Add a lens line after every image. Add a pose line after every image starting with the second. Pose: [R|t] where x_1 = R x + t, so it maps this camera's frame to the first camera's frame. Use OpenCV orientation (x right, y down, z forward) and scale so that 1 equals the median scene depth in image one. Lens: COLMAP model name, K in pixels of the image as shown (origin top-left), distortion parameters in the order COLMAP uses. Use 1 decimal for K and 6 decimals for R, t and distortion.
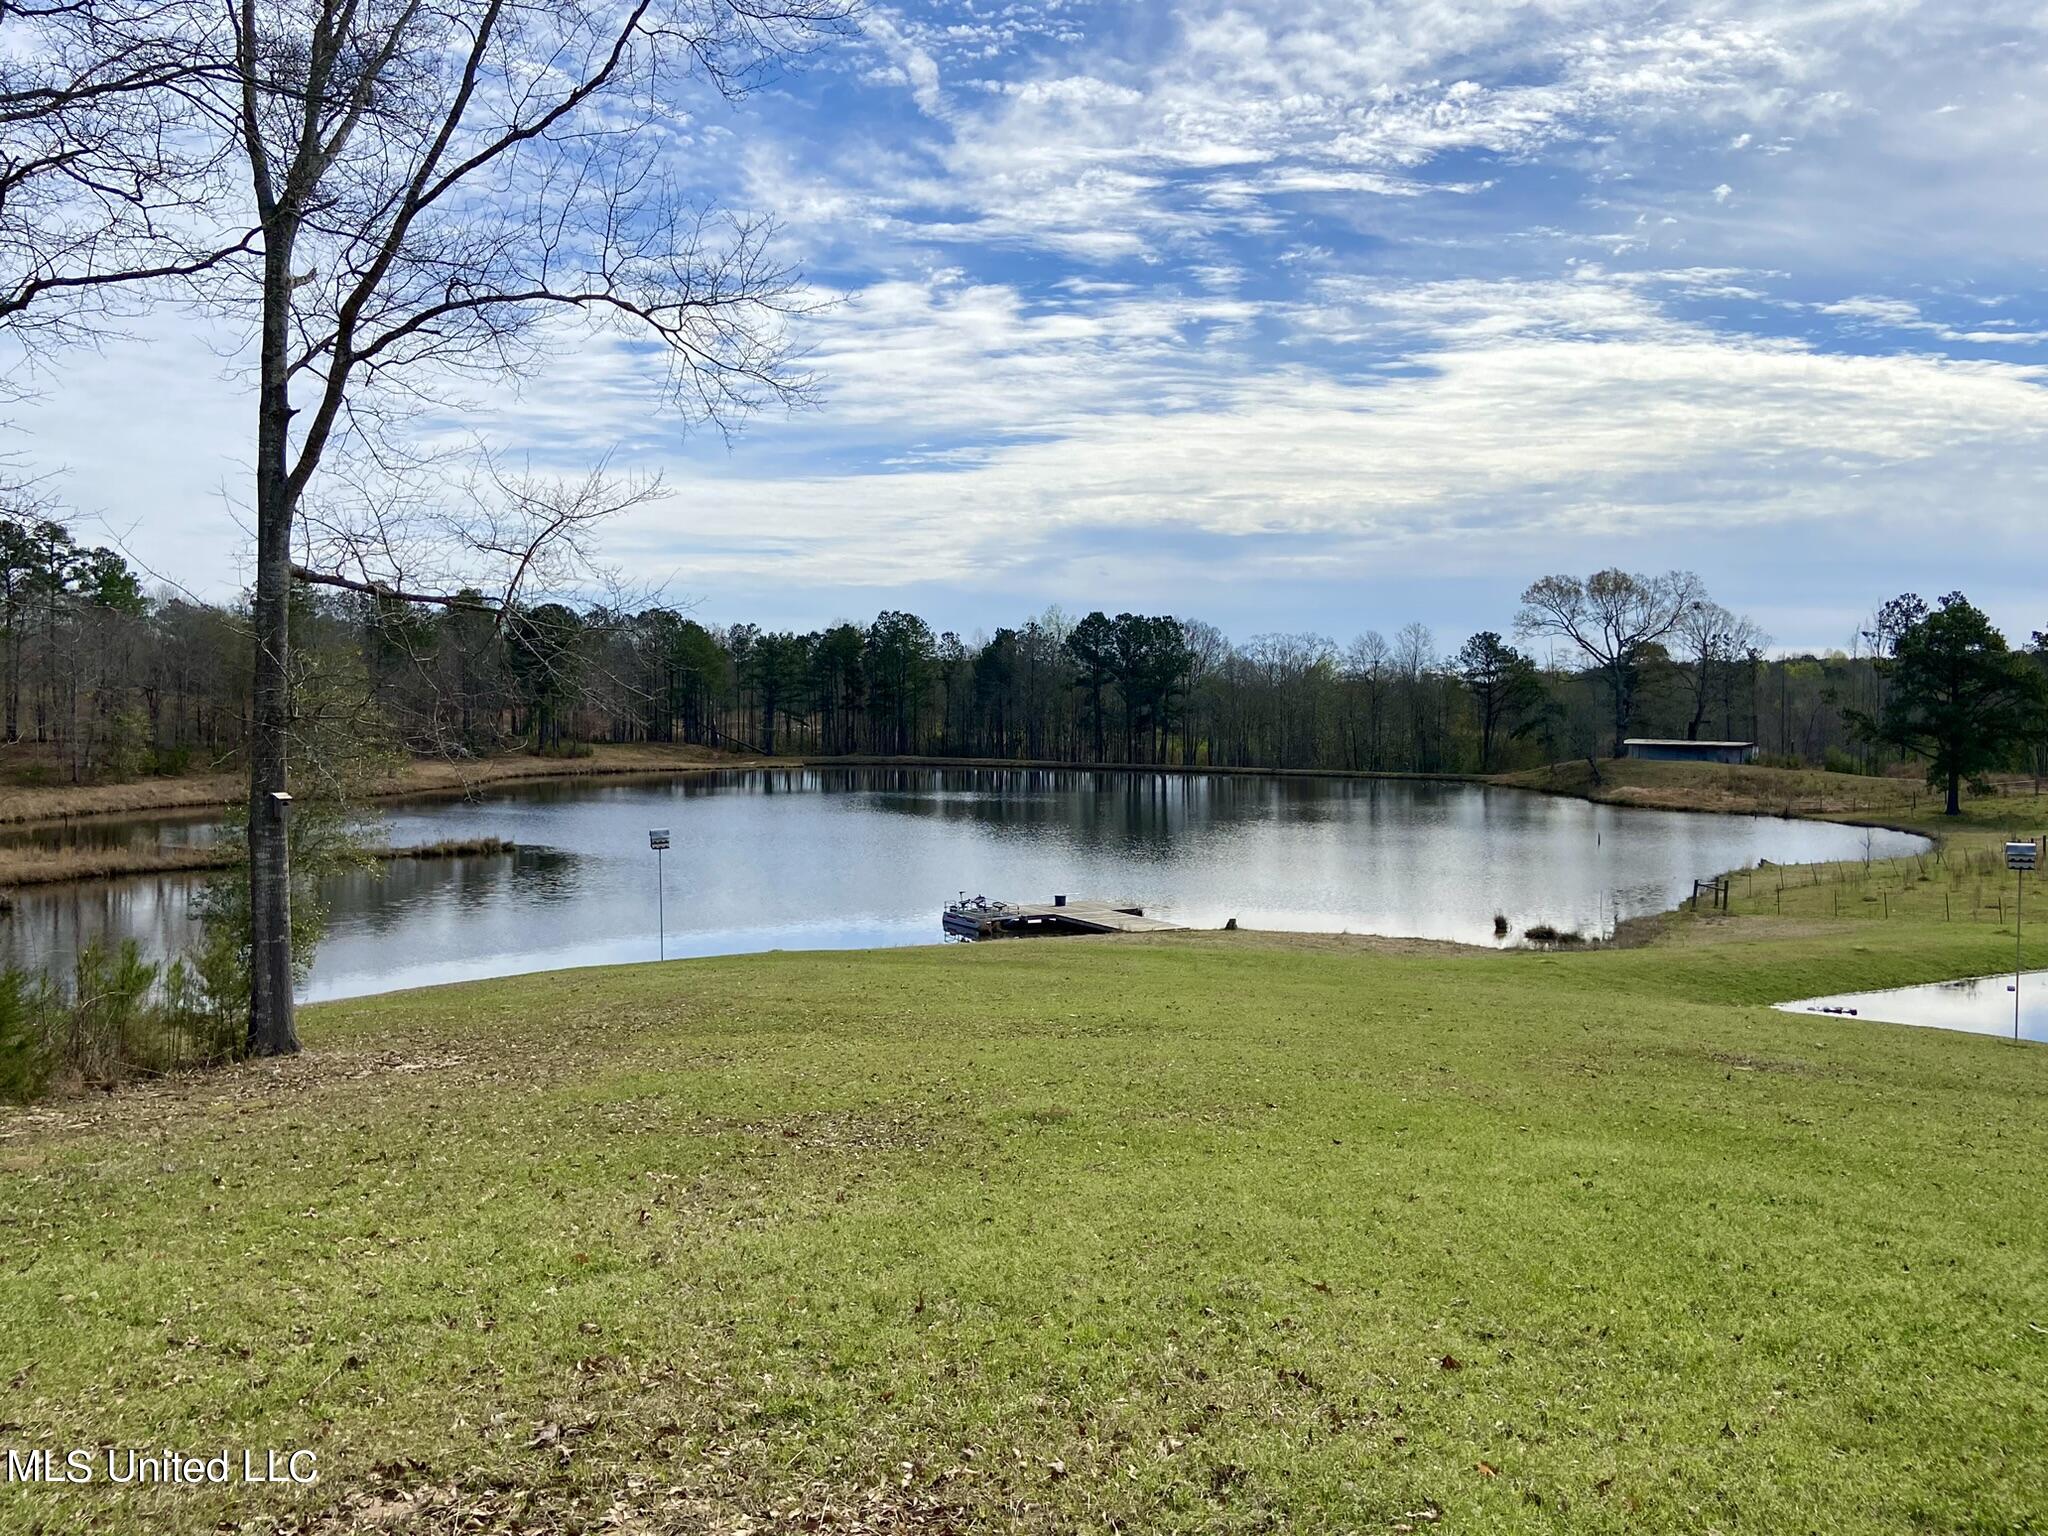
lens RADIAL K [[1762.7, 0, 1015.5], [0, 1762.7, 766.4], [0, 0, 1]] dist [0.041470, 0.000564]
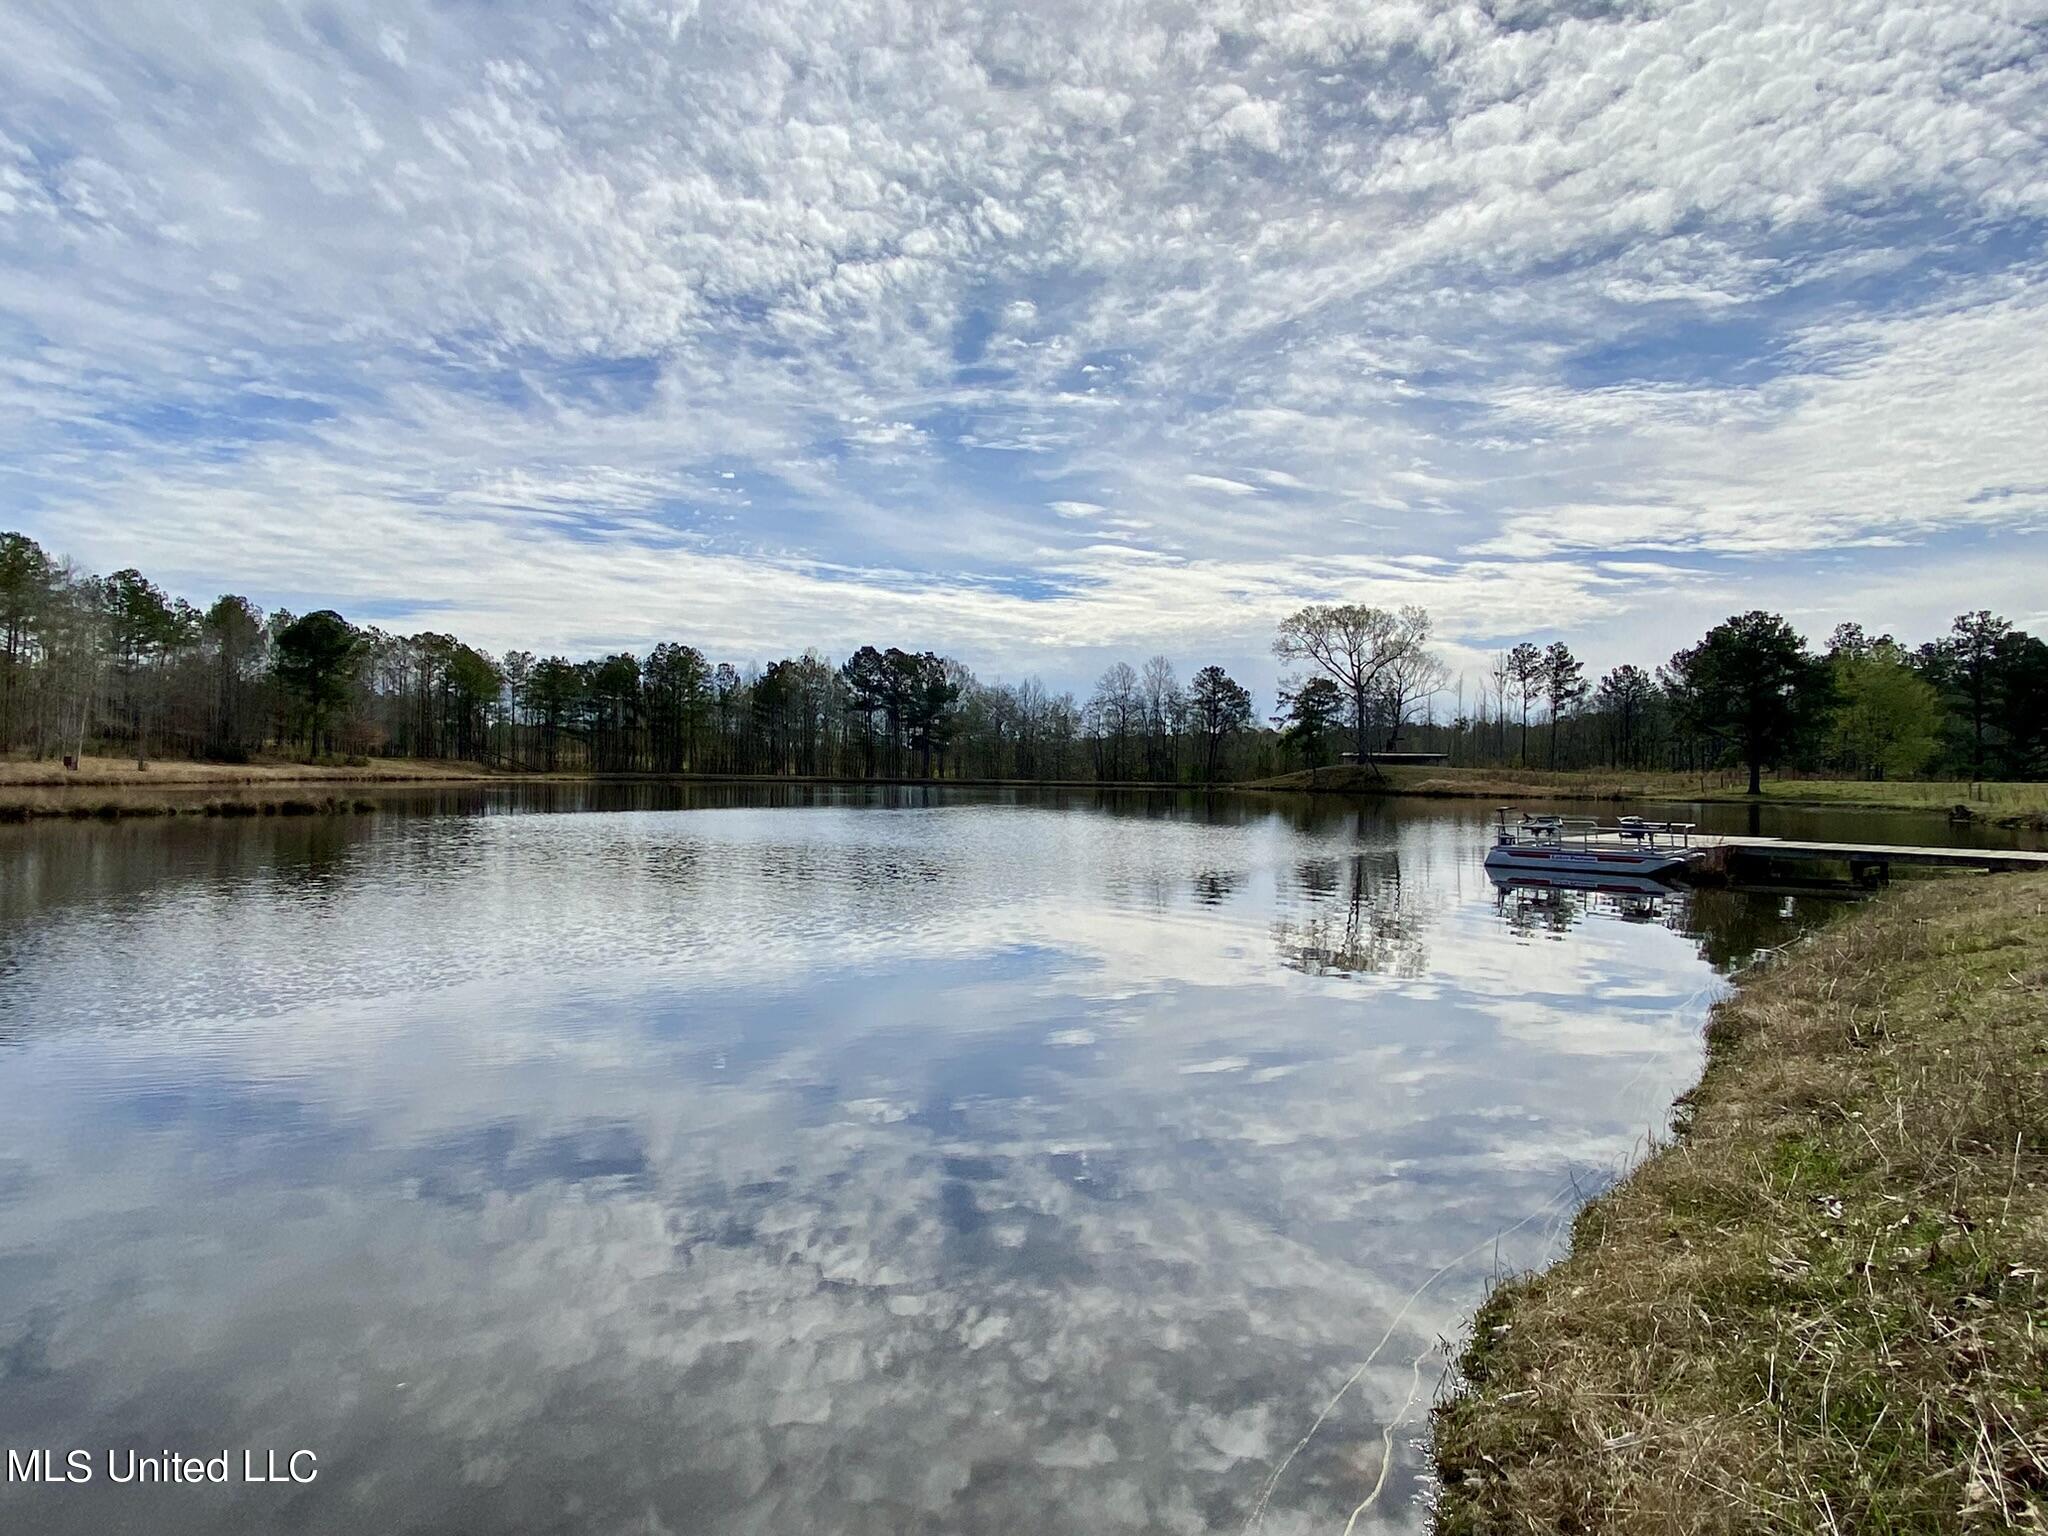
lens RADIAL K [[1167.8, 0, 1036.5], [0, 1167.8, 769.7], [0, 0, 1]] dist [0.008614, 0.000359]
pose [[0.946376, 0.007500, 0.322980, -0.096721], [0.004961, 0.999275, -0.037739, 0.022279], [-0.323029, 0.037317, 0.945653, 0.255752]]
